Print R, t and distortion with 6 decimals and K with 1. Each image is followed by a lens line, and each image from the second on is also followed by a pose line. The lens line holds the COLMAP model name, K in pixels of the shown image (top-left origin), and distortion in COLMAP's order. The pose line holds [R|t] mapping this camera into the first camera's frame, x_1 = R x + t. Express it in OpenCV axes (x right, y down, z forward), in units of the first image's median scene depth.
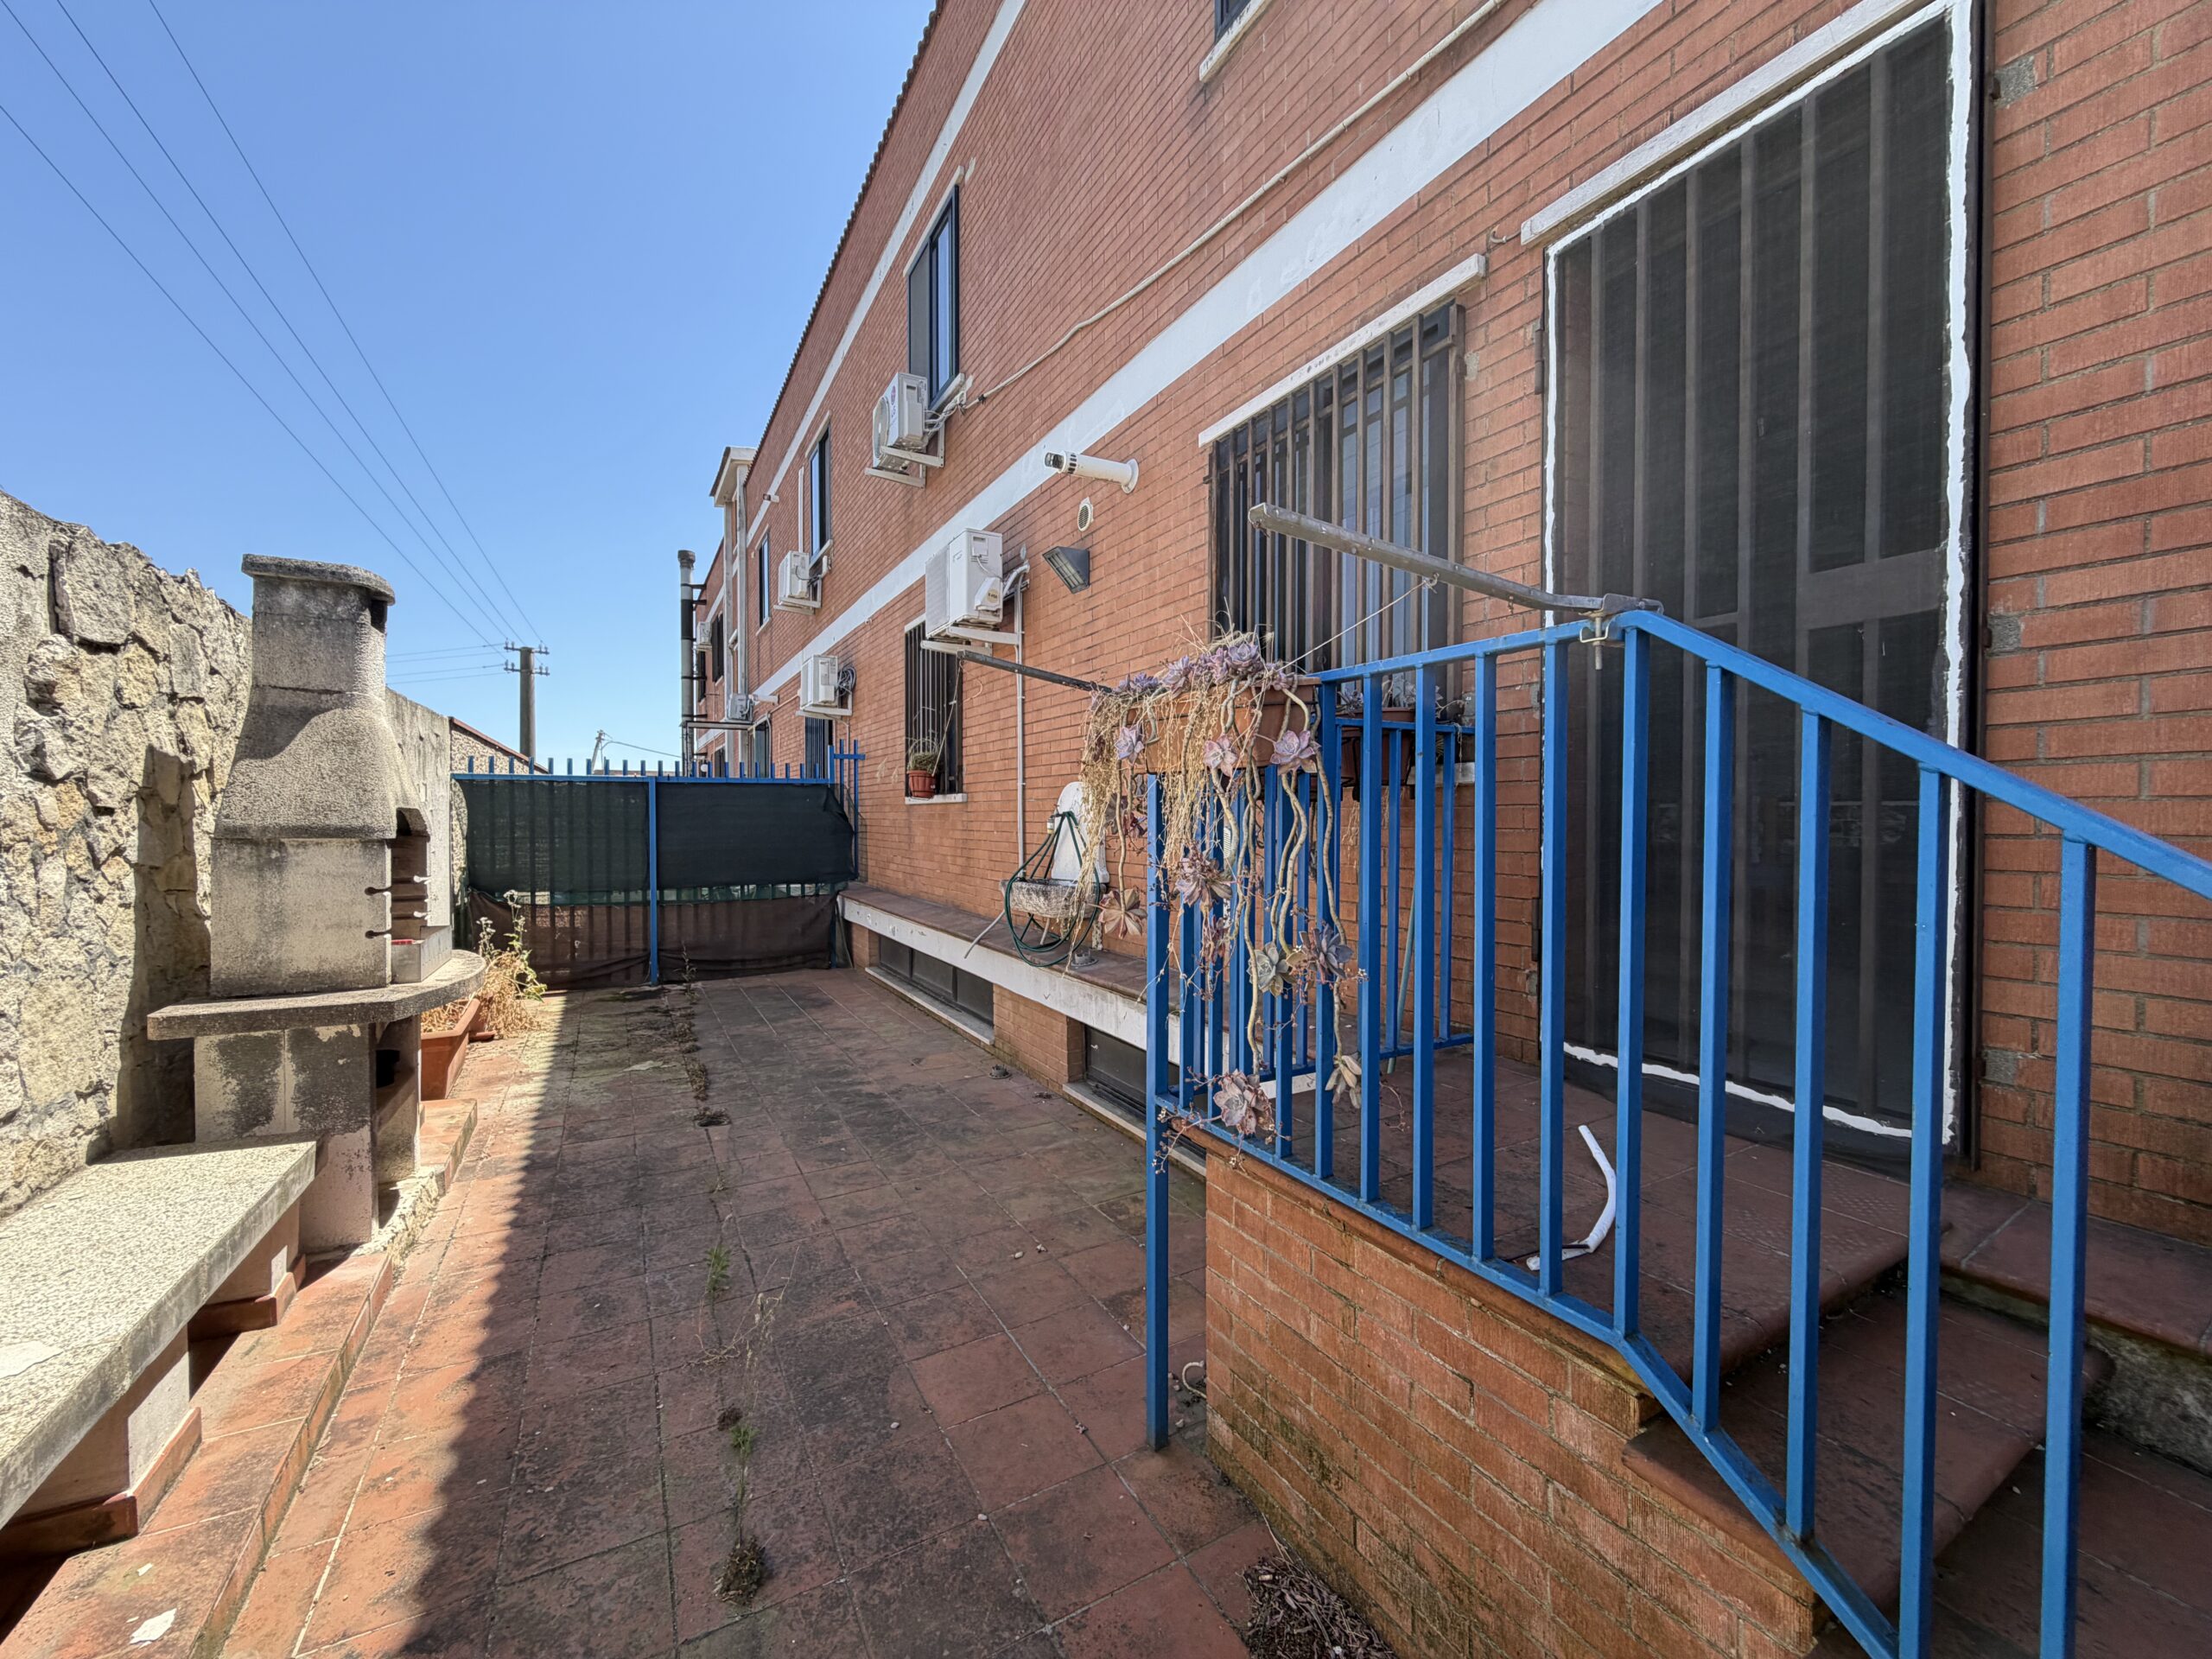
lens RADIAL K [[889.3, 0, 1107.7], [0, 889.3, 833.7], [0, 0, 1]] dist [-0.002136, 0.000261]
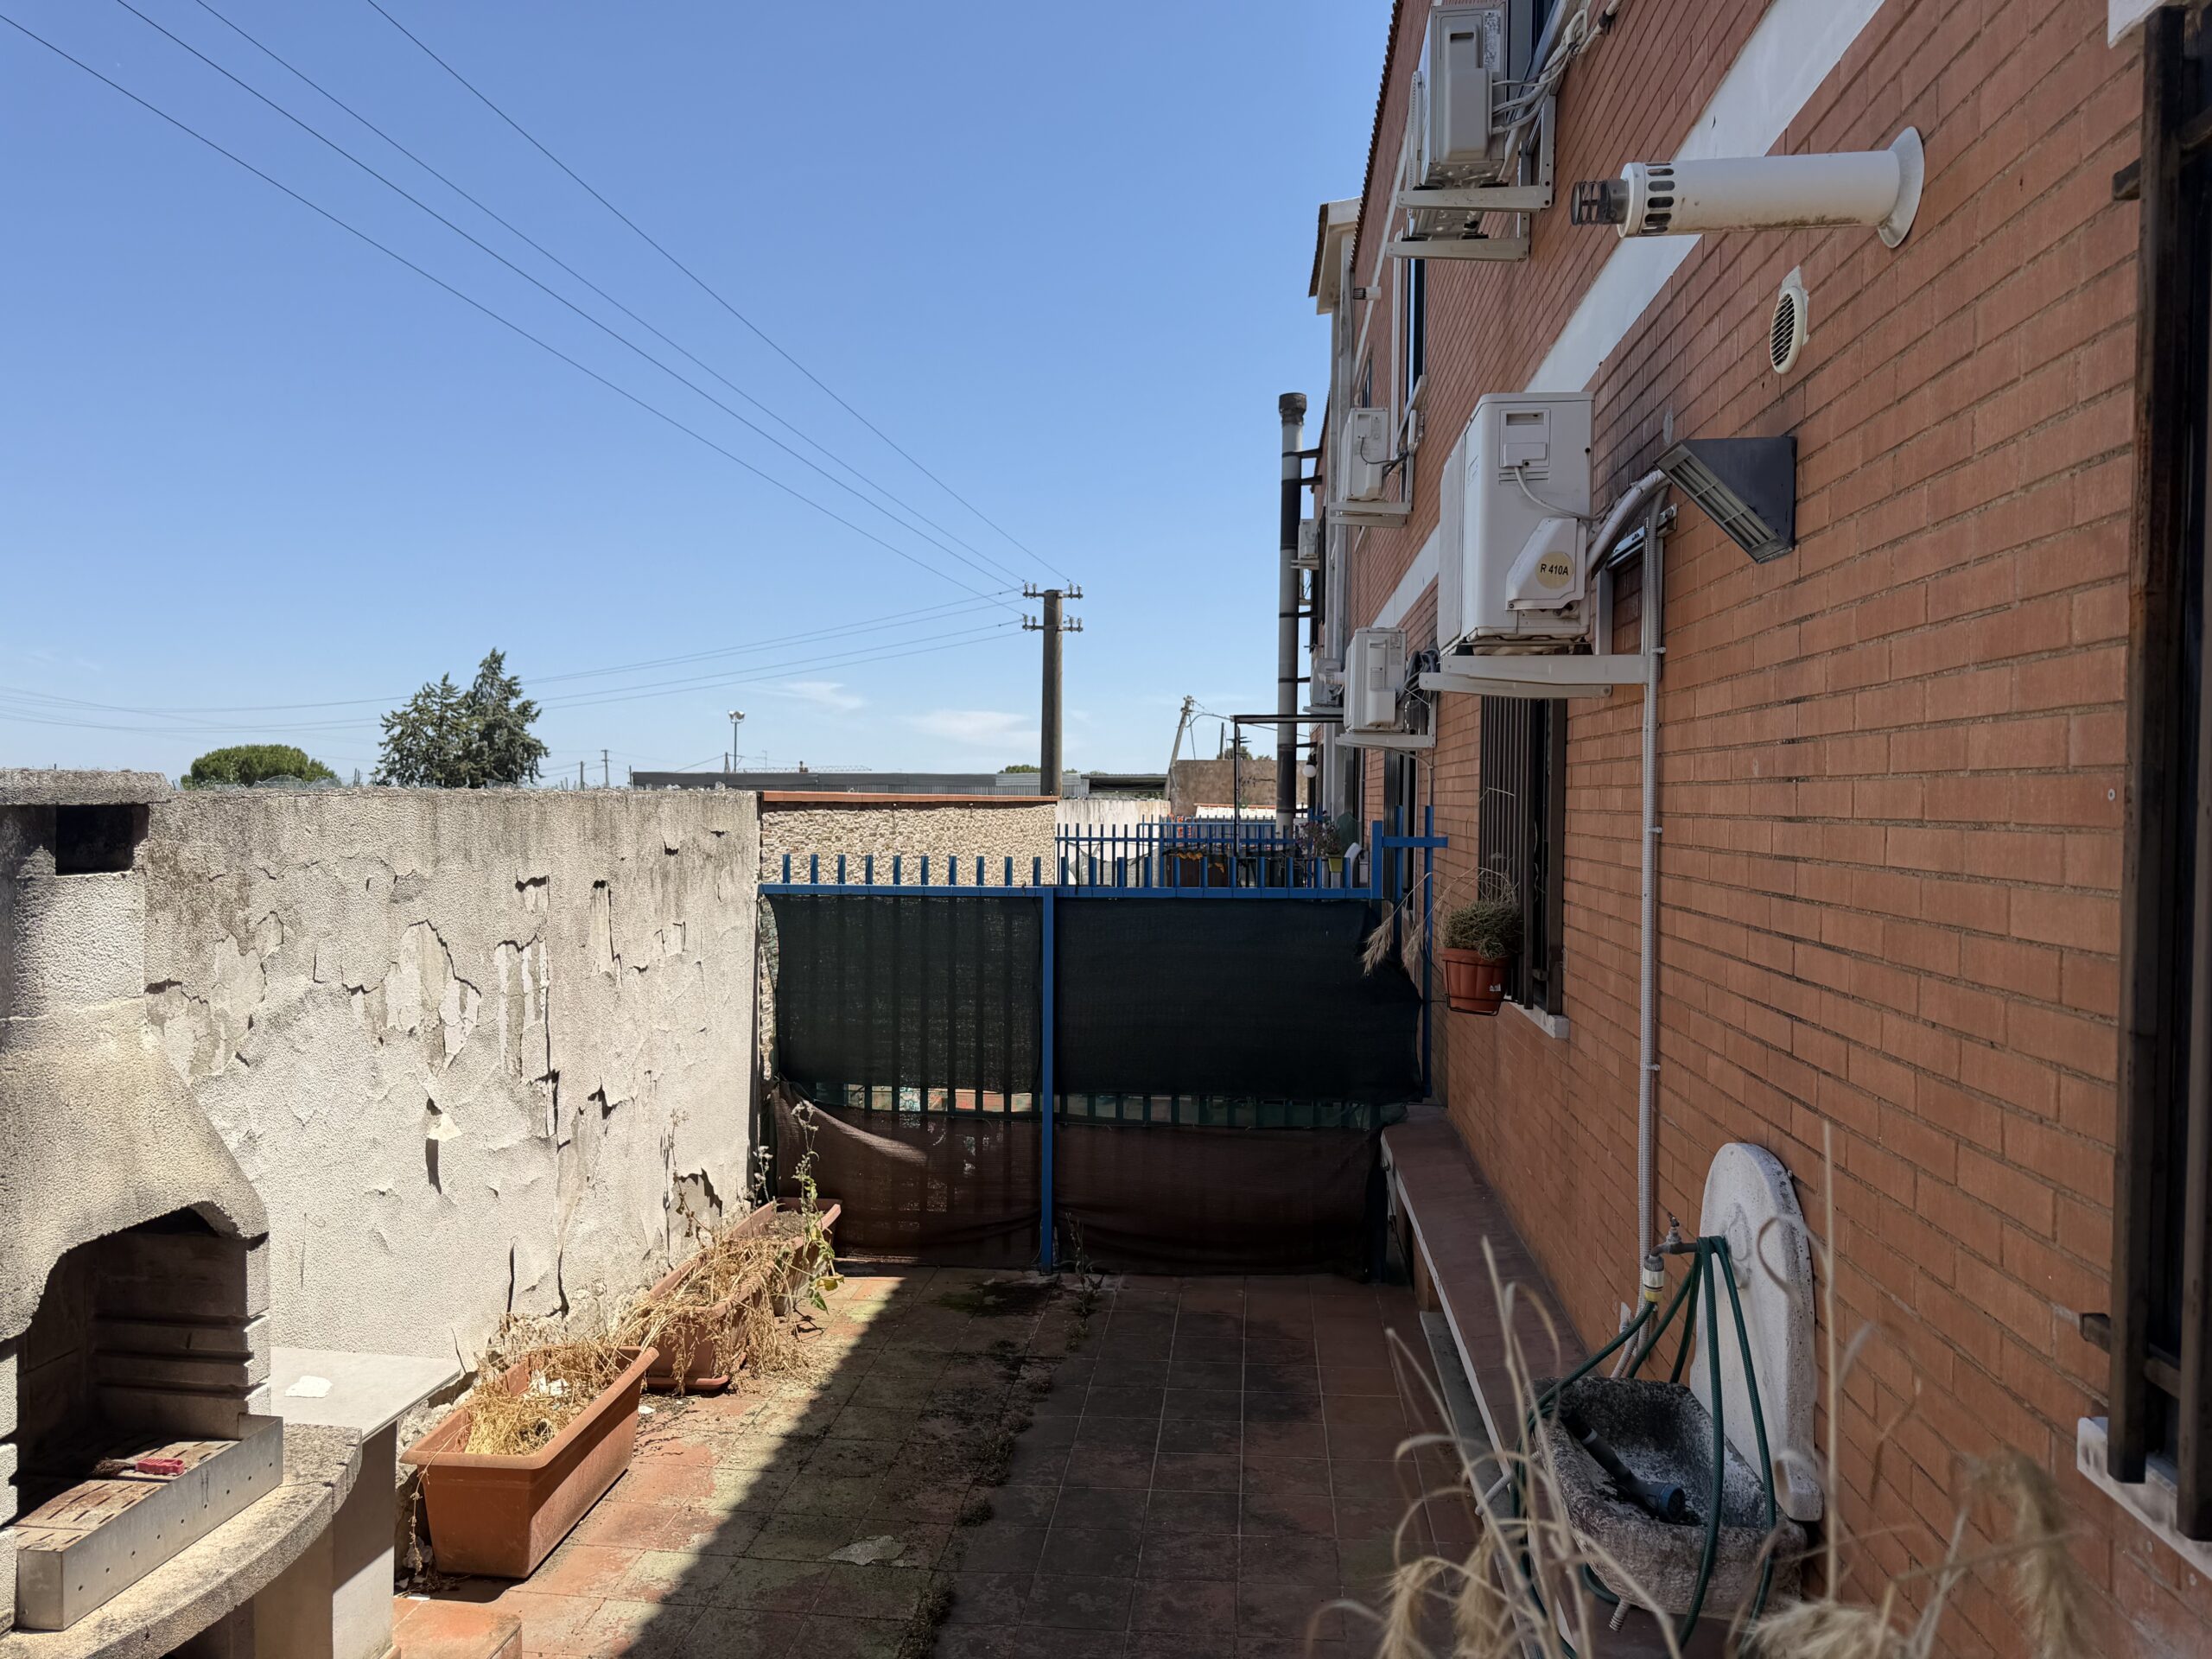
lens RADIAL K [[1574.8, 0, 1084.4], [0, 1574.8, 845.1], [0, 0, 1]] dist [0.055522, -0.077556]
pose [[0.813206, 0.022286, -0.581549, 0.147827], [-0.016833, 0.999749, 0.014773, -0.247210], [0.581733, -0.002224, 0.813377, 0.547311]]
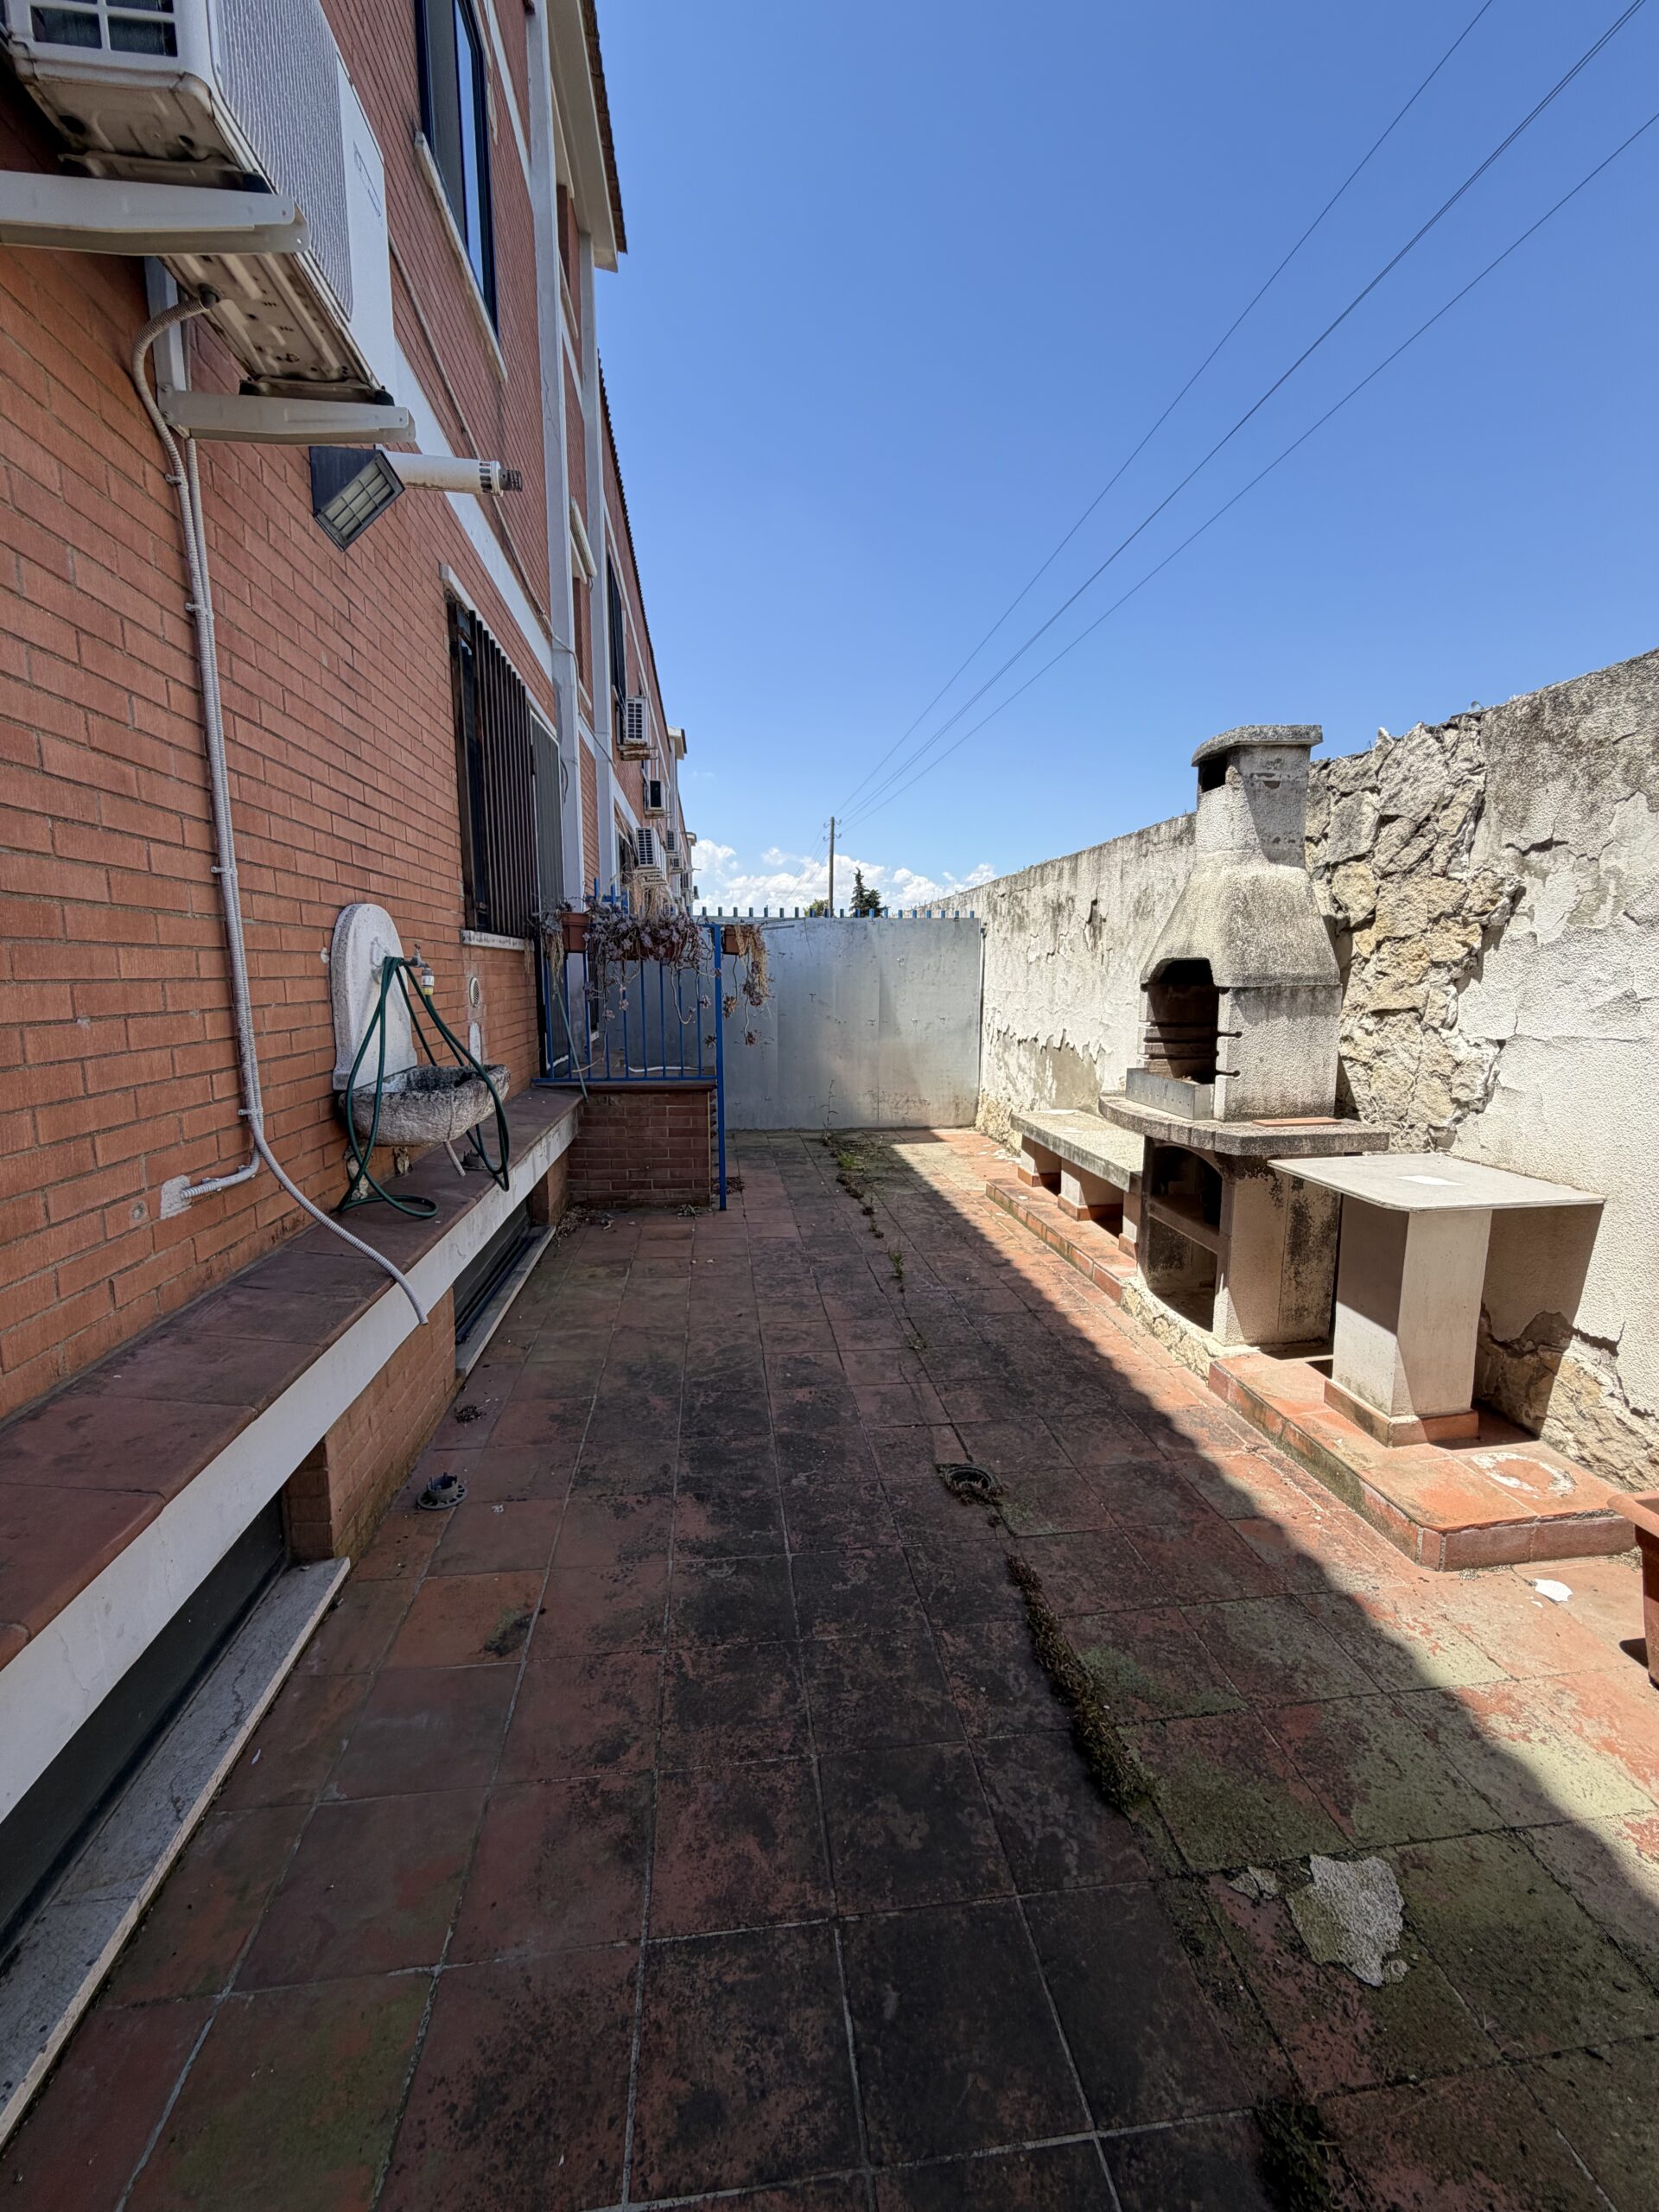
lens RADIAL K [[889.3, 0, 832.0], [0, 889.3, 1098.5], [0, 0, 1]] dist [-0.002136, 0.000261]
pose [[-0.929334, -0.050939, 0.365709, -0.745027], [0.008330, 0.987294, 0.158685, -0.032984], [-0.369146, 0.150517, -0.917102, 2.034207]]
